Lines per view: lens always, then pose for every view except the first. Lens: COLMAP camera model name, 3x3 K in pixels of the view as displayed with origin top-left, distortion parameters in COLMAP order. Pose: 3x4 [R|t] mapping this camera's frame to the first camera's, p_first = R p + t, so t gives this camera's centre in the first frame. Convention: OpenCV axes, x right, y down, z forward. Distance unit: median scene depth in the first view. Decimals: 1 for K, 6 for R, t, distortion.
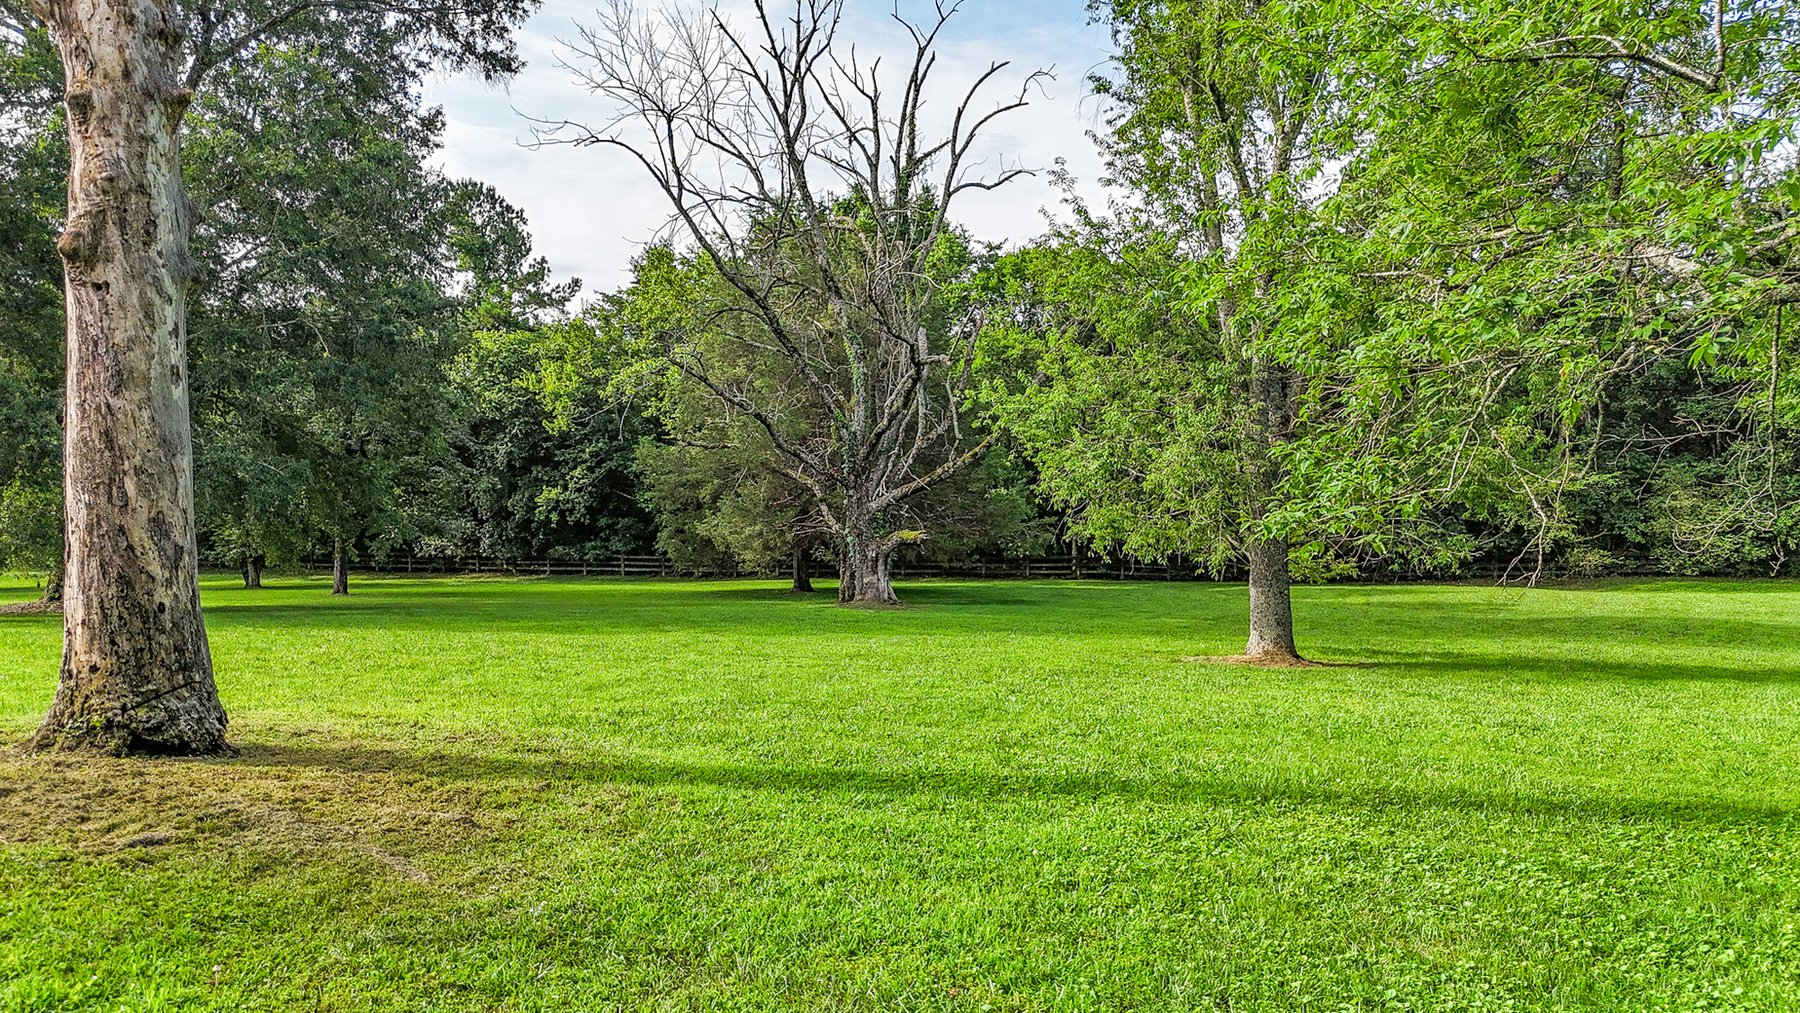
lens RADIAL K [[1348.4, 0, 901.6], [0, 1348.4, 504.0], [0, 0, 1]] dist [0.045562, -0.038248]
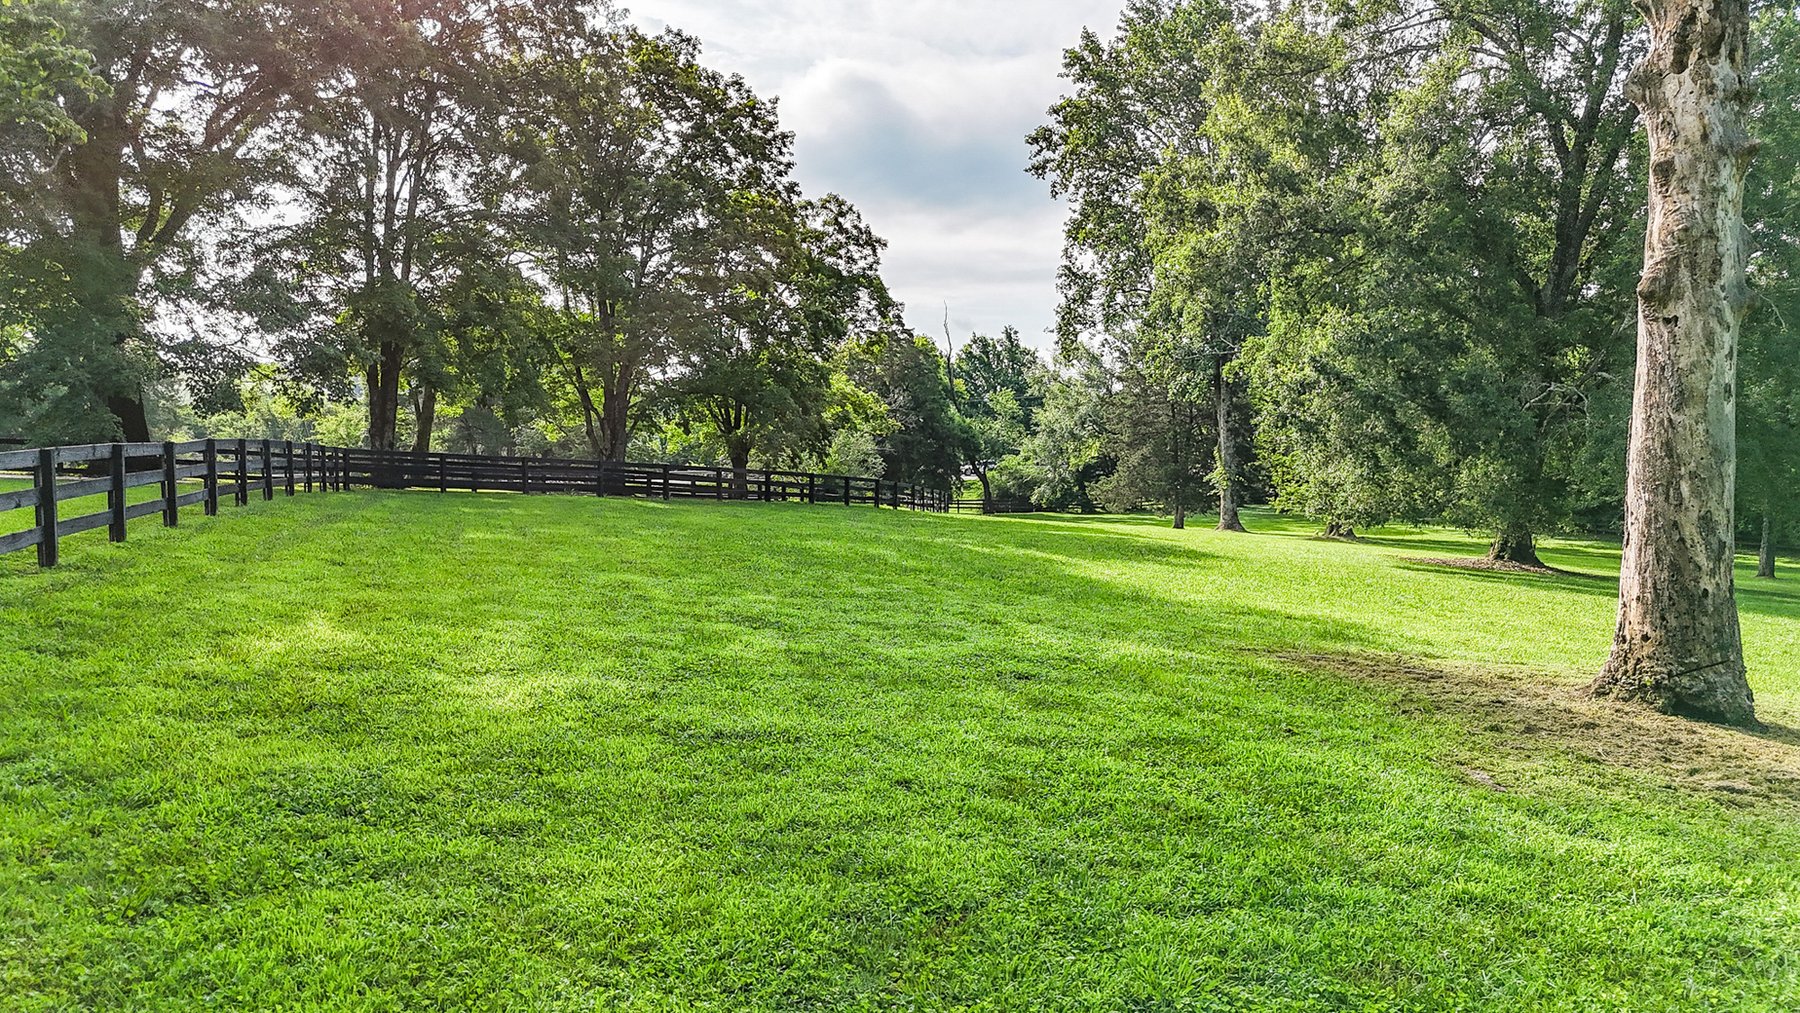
lens RADIAL K [[1348.4, 0, 901.2], [0, 1348.4, 498.3], [0, 0, 1]] dist [0.045562, -0.038248]
pose [[0.584510, 0.055186, -0.809508, -0.005219], [-0.037490, 0.998456, 0.040997, -0.027417], [0.810520, 0.006386, 0.585676, -0.244110]]
